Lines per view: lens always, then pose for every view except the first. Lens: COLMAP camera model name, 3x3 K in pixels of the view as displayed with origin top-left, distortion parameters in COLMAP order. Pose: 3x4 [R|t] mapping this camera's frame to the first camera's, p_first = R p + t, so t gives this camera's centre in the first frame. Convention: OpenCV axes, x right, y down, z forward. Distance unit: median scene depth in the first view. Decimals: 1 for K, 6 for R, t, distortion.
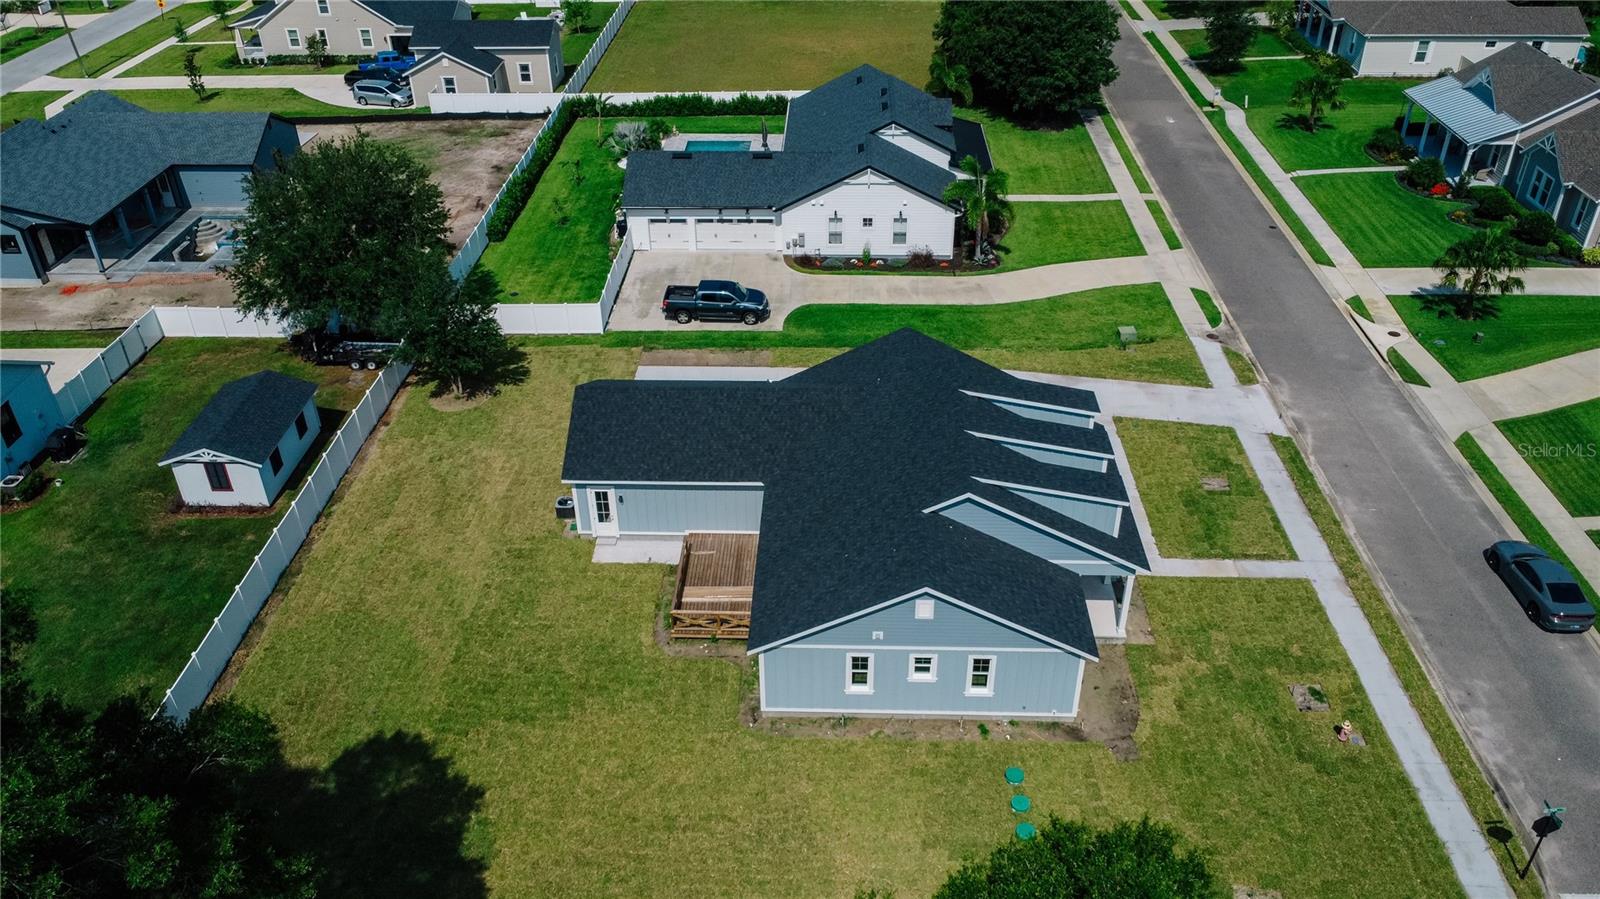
lens RADIAL K [[1208.2, 0, 804.0], [0, 1208.2, 453.4], [0, 0, 1]] dist [0.006827, -0.009982]
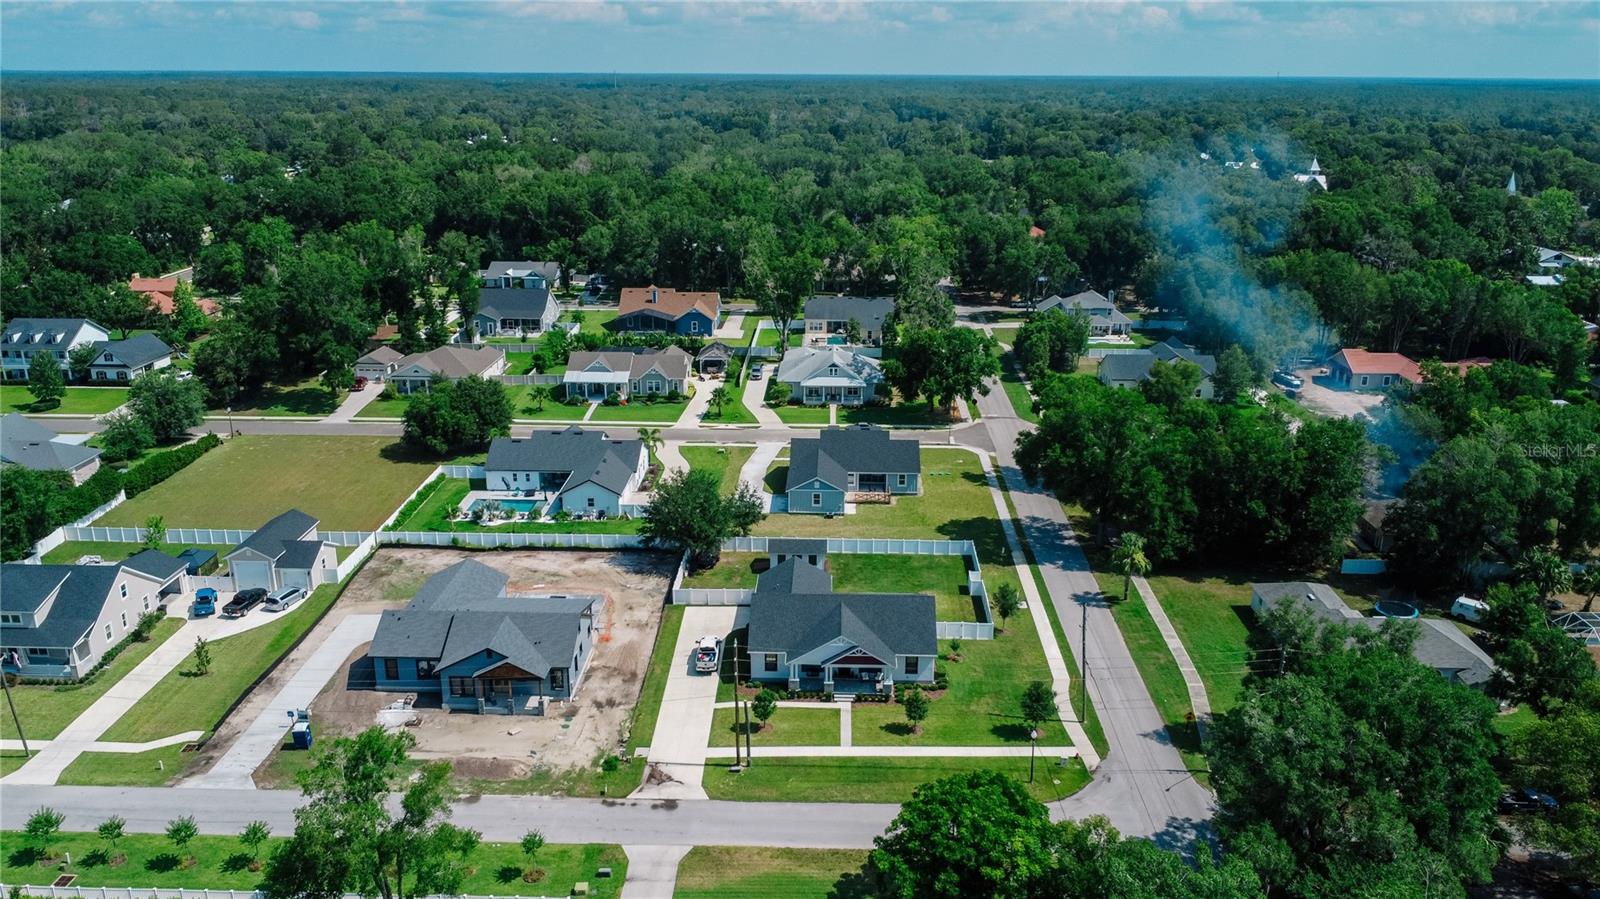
lens RADIAL K [[1208.2, 0, 804.0], [0, 1208.2, 453.4], [0, 0, 1]] dist [0.006827, -0.009982]
pose [[-0.003500, -0.294288, 0.955710, -2.247158], [0.547909, 0.798926, 0.248017, -0.638570], [-0.836531, 0.524510, 0.158447, 0.373708]]
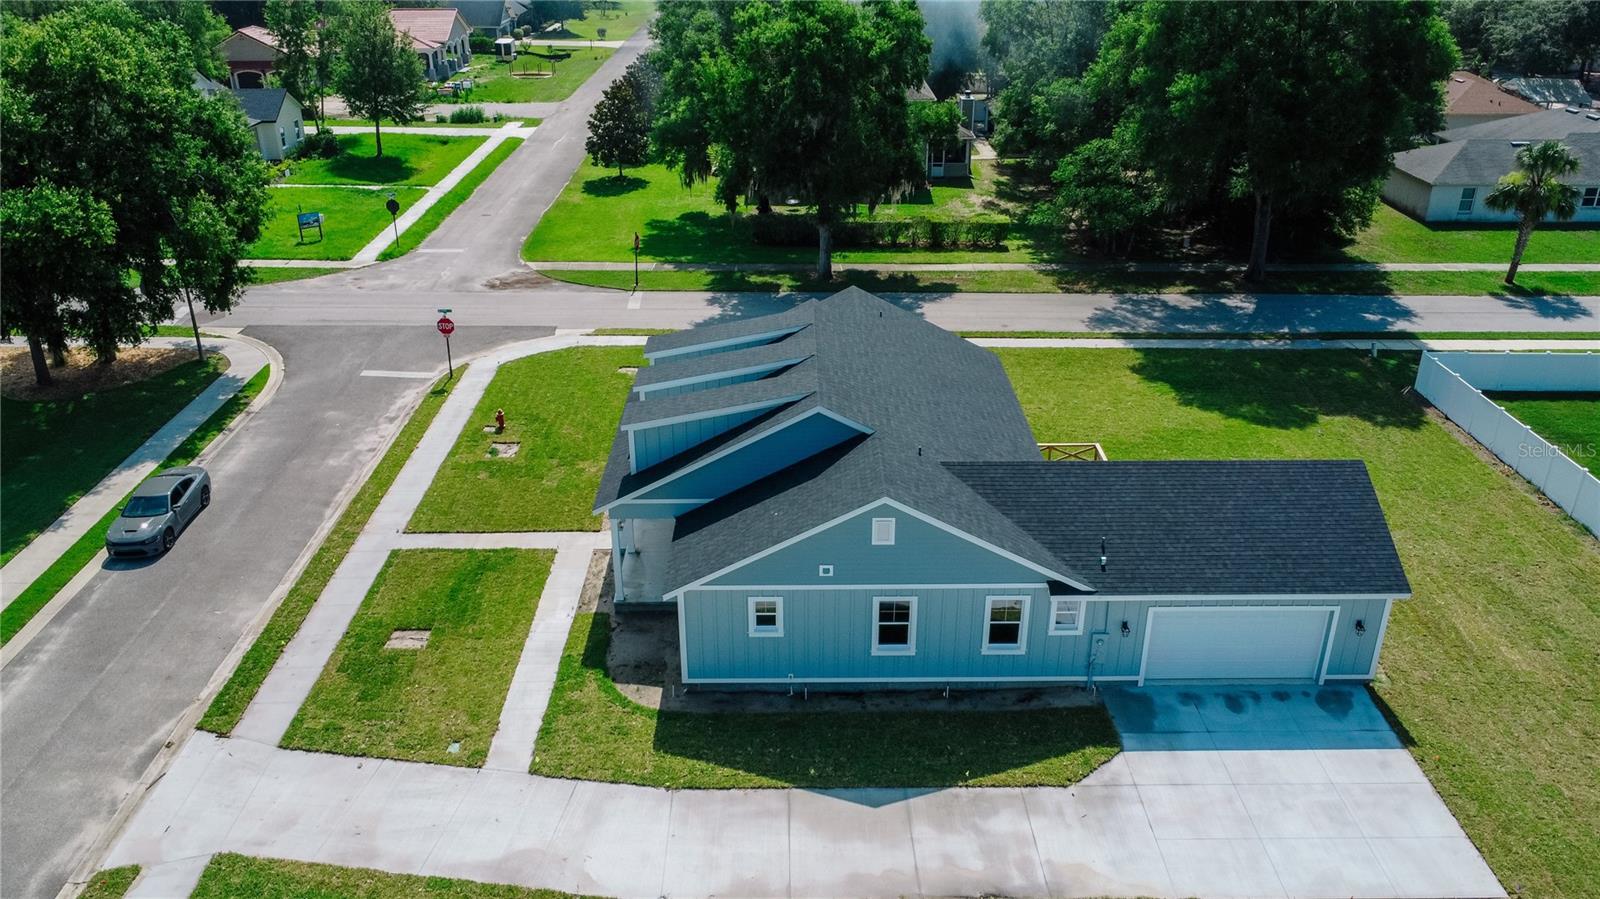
lens RADIAL K [[1208.2, 0, 804.0], [0, 1208.2, 453.4], [0, 0, 1]] dist [0.006827, -0.009982]
pose [[-0.998940, 0.028781, -0.035924, 0.109364], [-0.015831, 0.518025, 0.855219, -0.463500], [0.043224, 0.854881, -0.517021, 0.973191]]
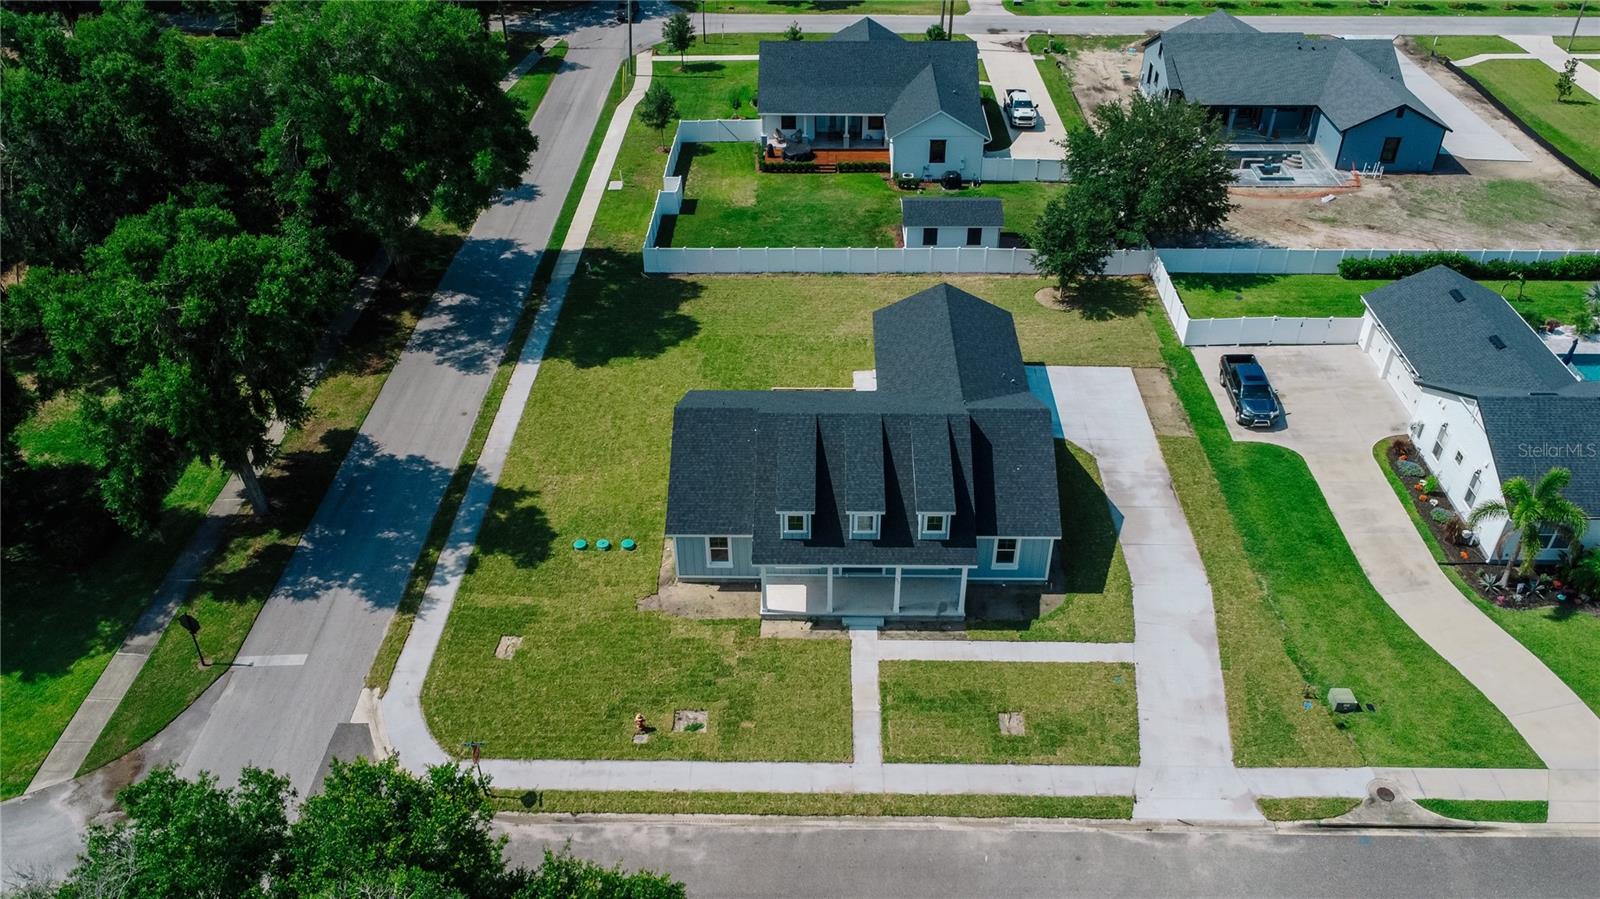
lens RADIAL K [[1208.2, 0, 804.0], [0, 1208.2, 453.4], [0, 0, 1]] dist [0.006827, -0.009982]
pose [[0.017590, 0.604570, -0.796358, 0.728544], [-0.546221, 0.672932, 0.498804, -0.375277], [0.837457, 0.426213, 0.342066, 0.355218]]
